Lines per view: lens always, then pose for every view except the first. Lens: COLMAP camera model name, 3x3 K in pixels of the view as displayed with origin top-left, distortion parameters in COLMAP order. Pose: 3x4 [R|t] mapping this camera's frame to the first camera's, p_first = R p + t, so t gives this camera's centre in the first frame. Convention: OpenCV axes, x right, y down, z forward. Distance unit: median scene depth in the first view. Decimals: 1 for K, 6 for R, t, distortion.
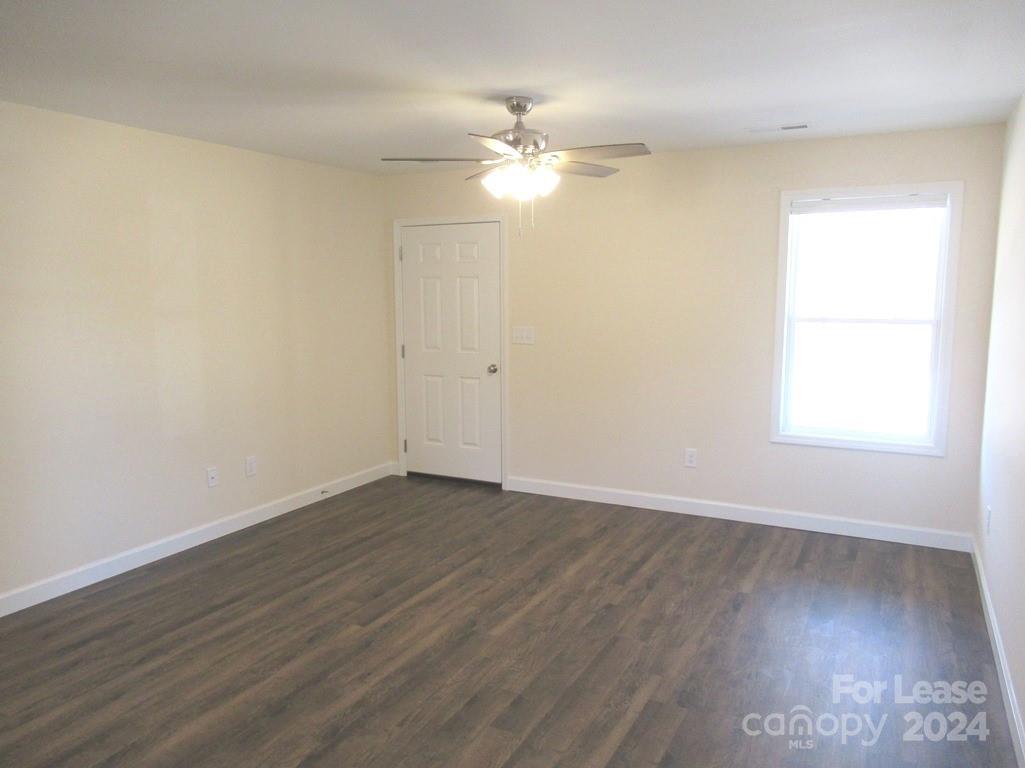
lens RADIAL K [[764.4, 0, 507.9], [0, 764.4, 386.0], [0, 0, 1]] dist [-0.007860, -0.004527]
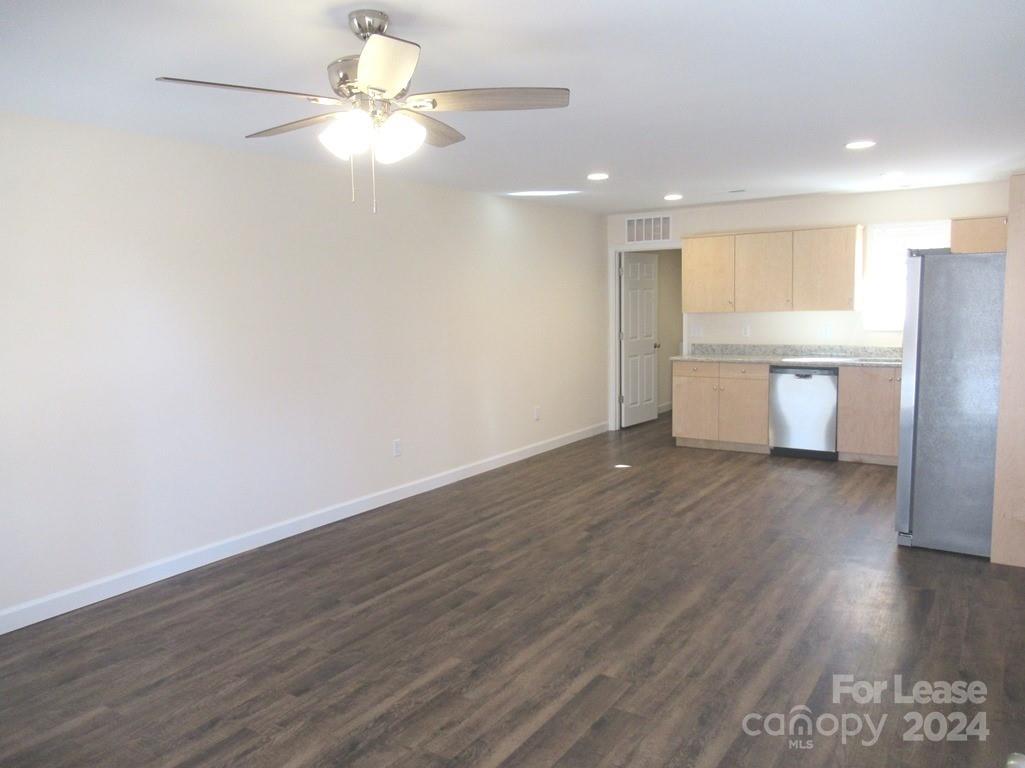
lens RADIAL K [[764.4, 0, 507.9], [0, 764.4, 386.0], [0, 0, 1]] dist [-0.007860, -0.004527]
pose [[-0.993697, 0.017500, 0.110727, -0.193407], [0.044039, 0.969269, 0.242030, -0.225590], [-0.103089, 0.245381, -0.963930, 1.836107]]
